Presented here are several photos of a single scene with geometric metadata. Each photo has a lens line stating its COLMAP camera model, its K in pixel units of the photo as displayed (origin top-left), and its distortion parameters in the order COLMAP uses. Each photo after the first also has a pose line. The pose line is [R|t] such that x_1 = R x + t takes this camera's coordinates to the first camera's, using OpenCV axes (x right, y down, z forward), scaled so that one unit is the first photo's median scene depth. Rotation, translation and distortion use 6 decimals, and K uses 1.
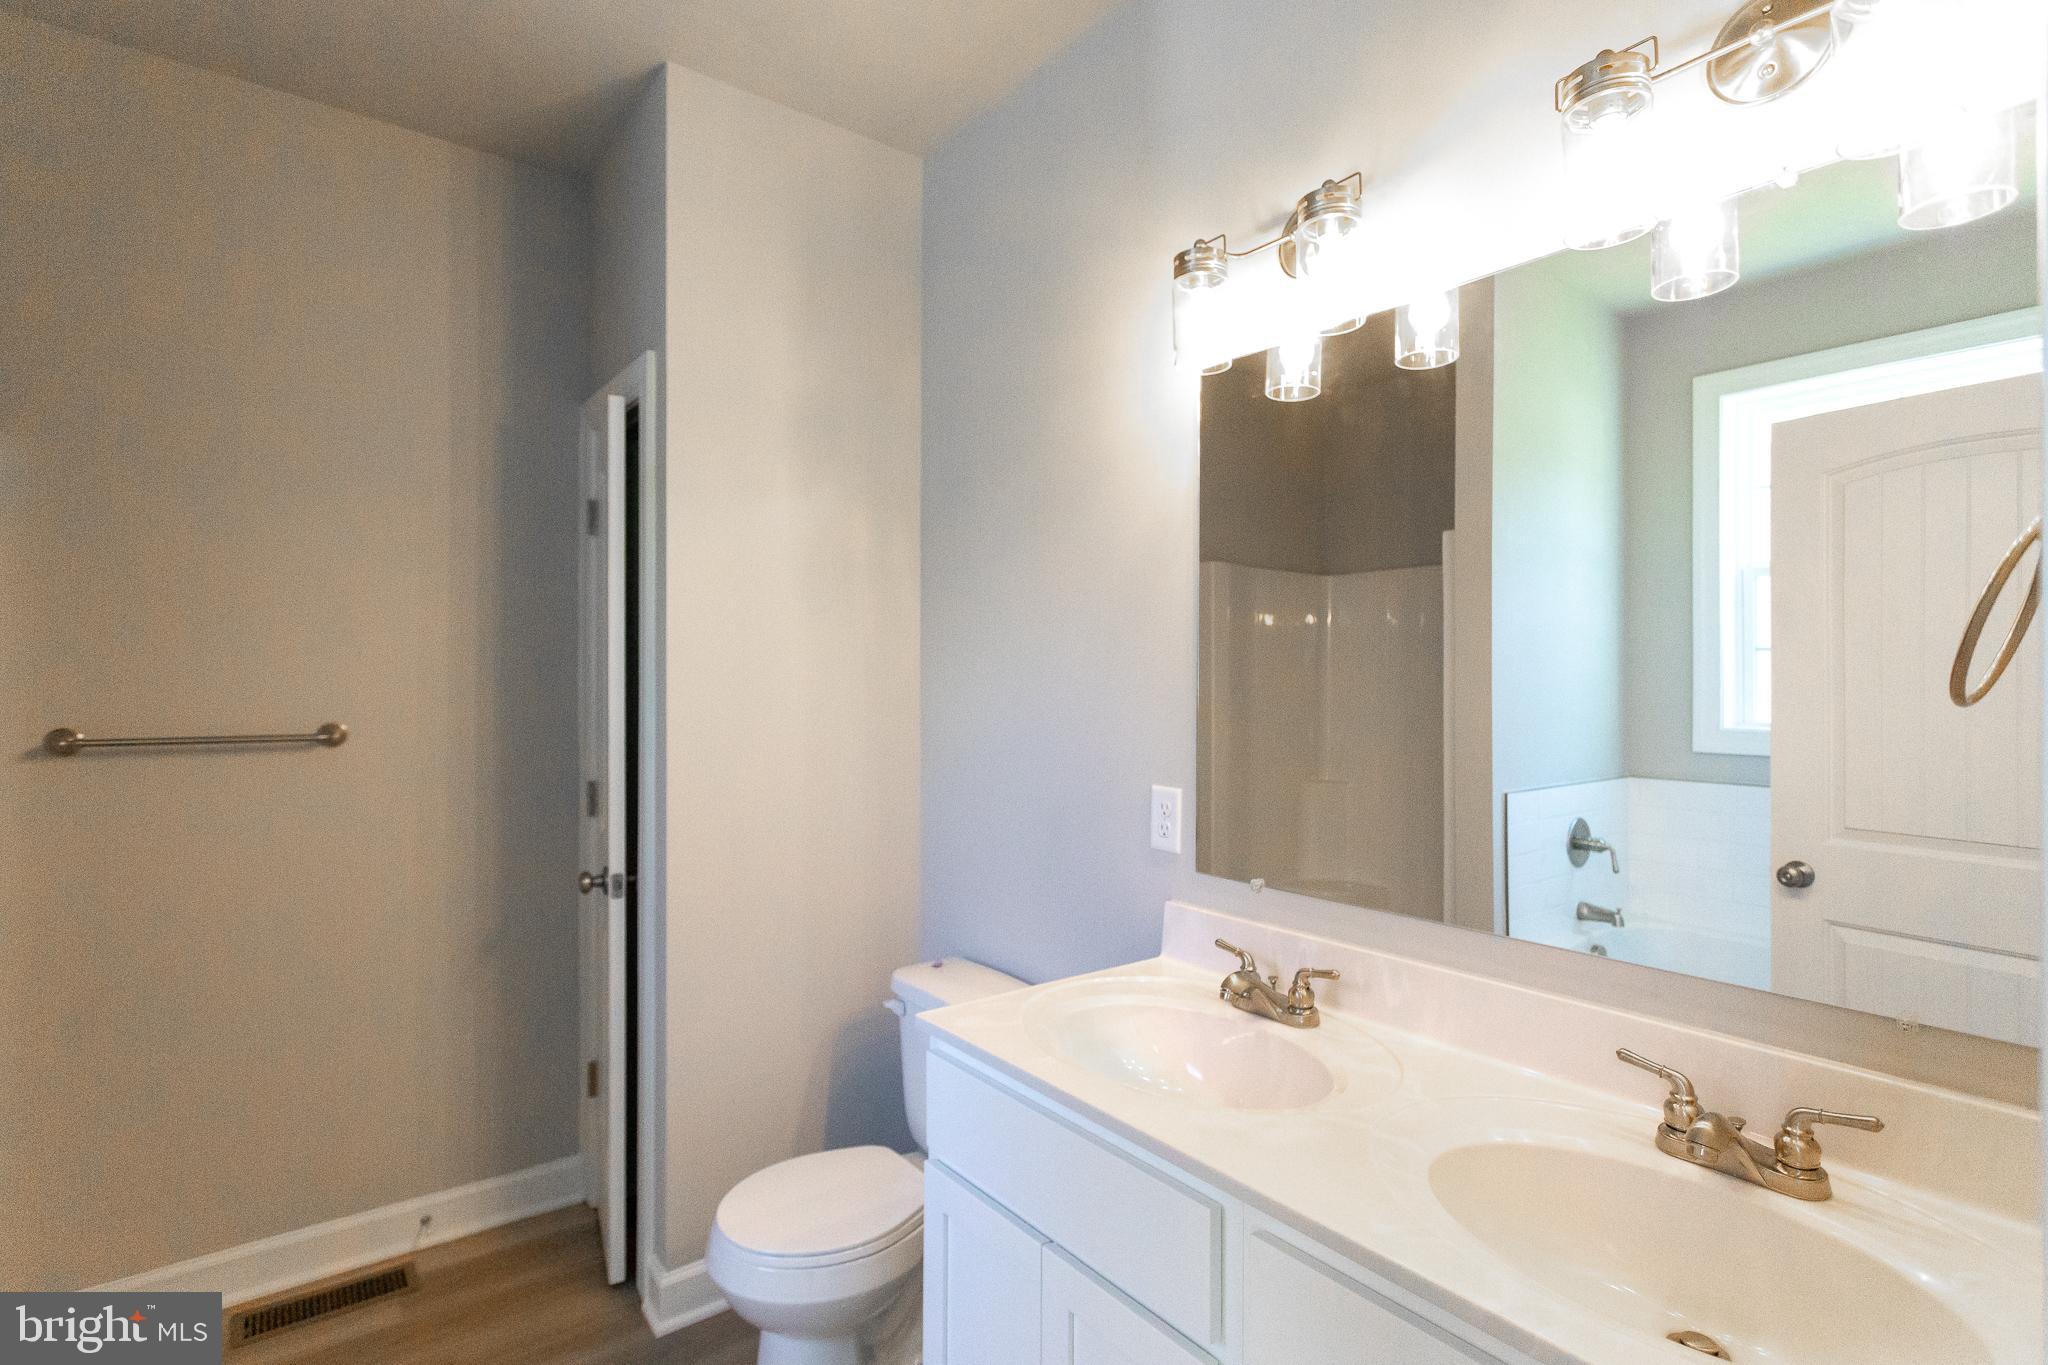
lens RADIAL K [[968.0, 0, 1015.2], [0, 968.0, 681.5], [0, 0, 1]] dist [-0.002017, 0.002494]
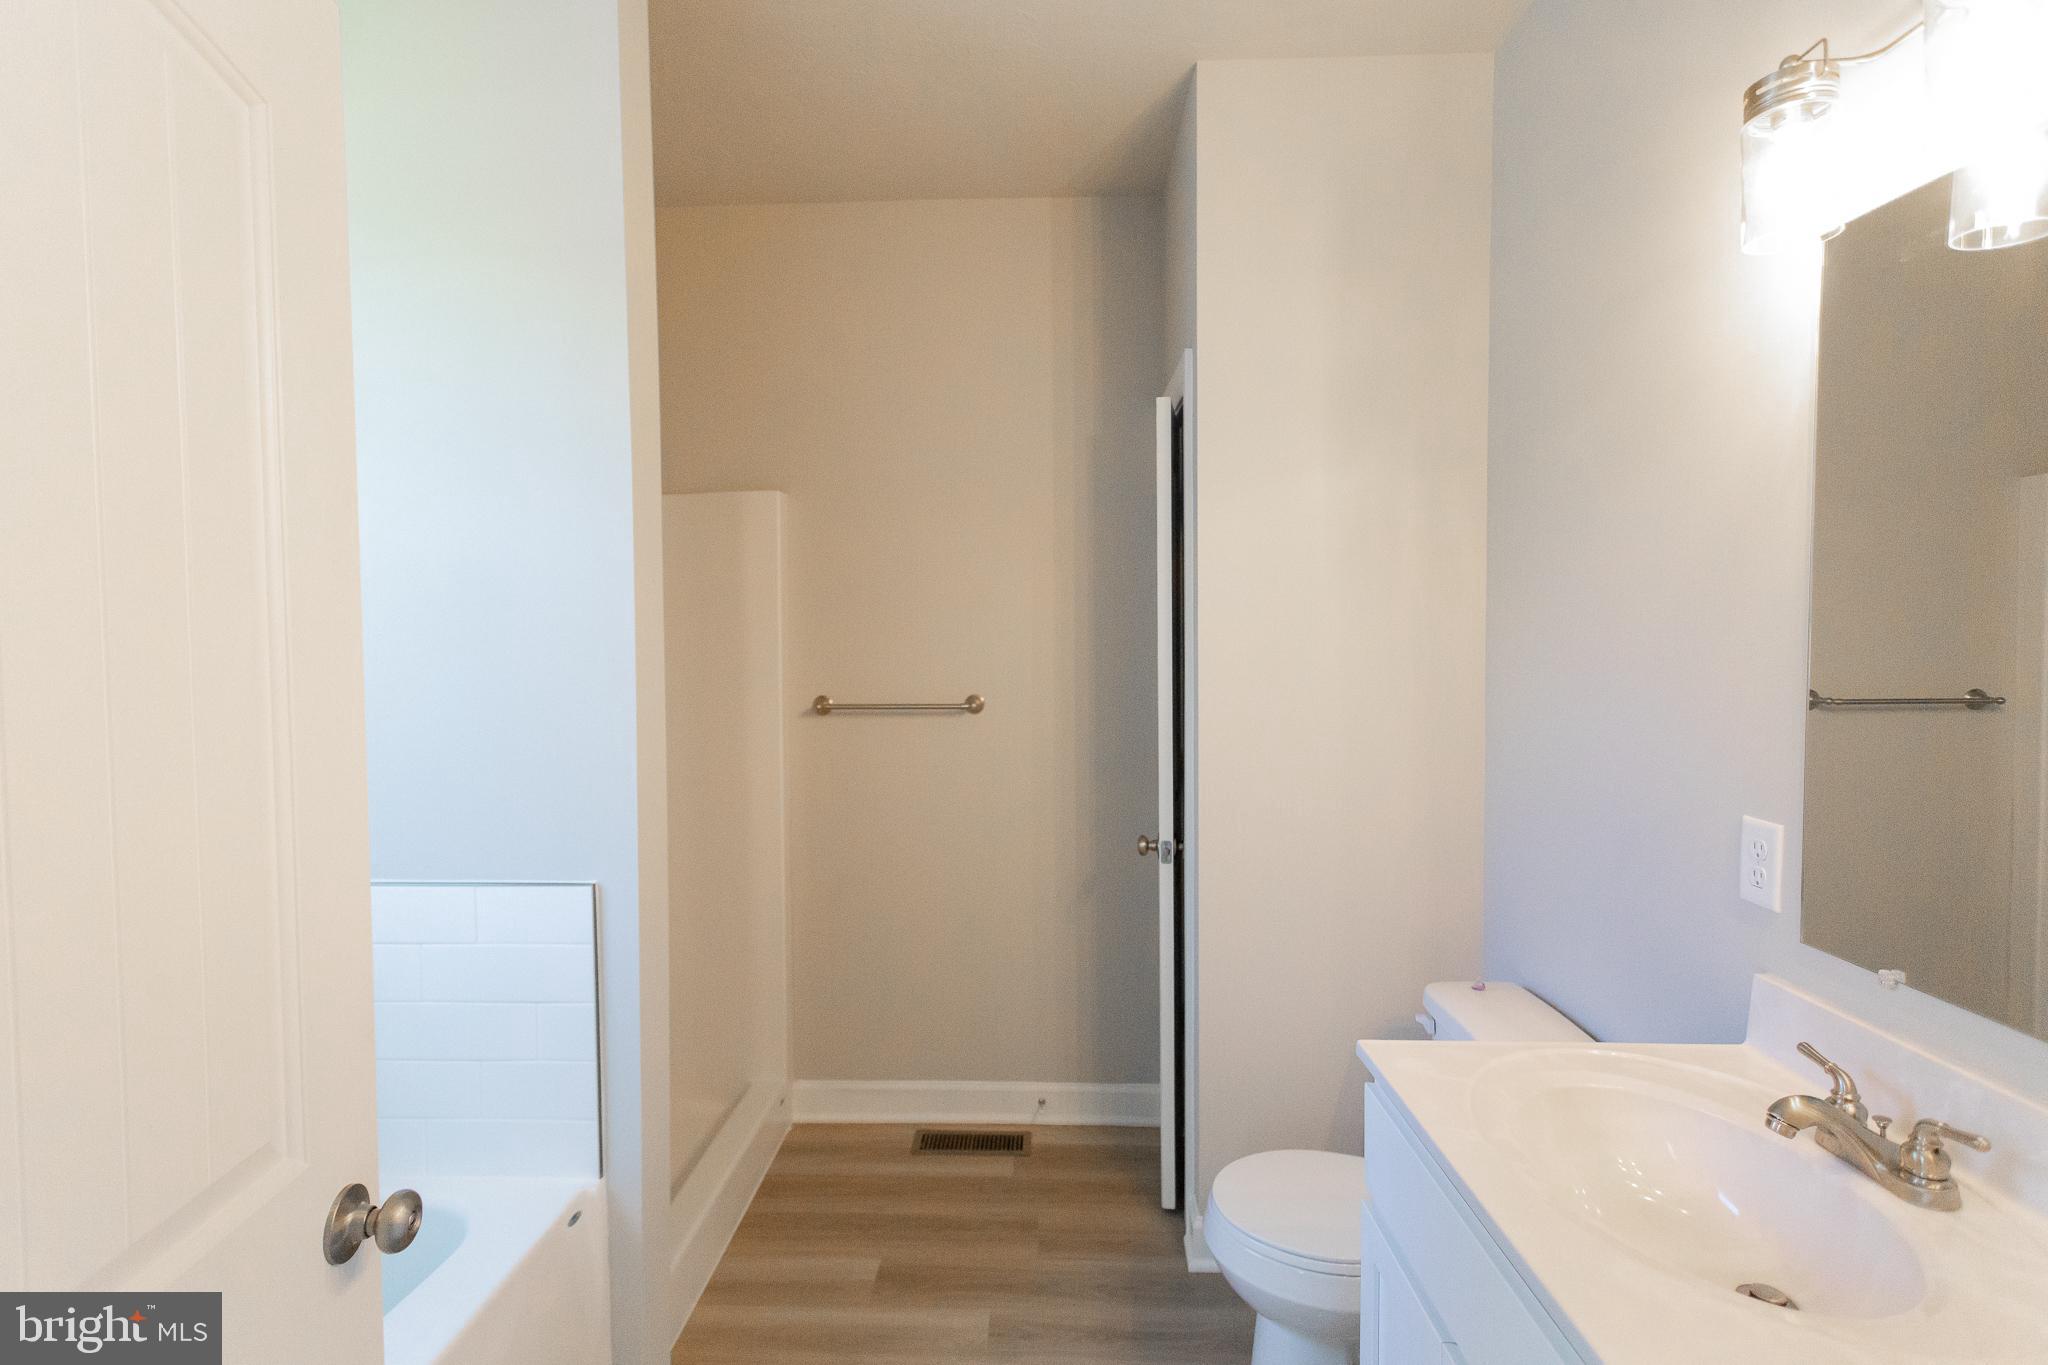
lens RADIAL K [[968.0, 0, 1021.2], [0, 968.0, 683.3], [0, 0, 1]] dist [-0.002017, 0.002494]
pose [[0.776816, 0.019235, -0.629433, 0.155937], [0.007963, 0.999153, 0.040362, -0.025707], [0.629677, -0.036366, 0.776006, 0.065273]]
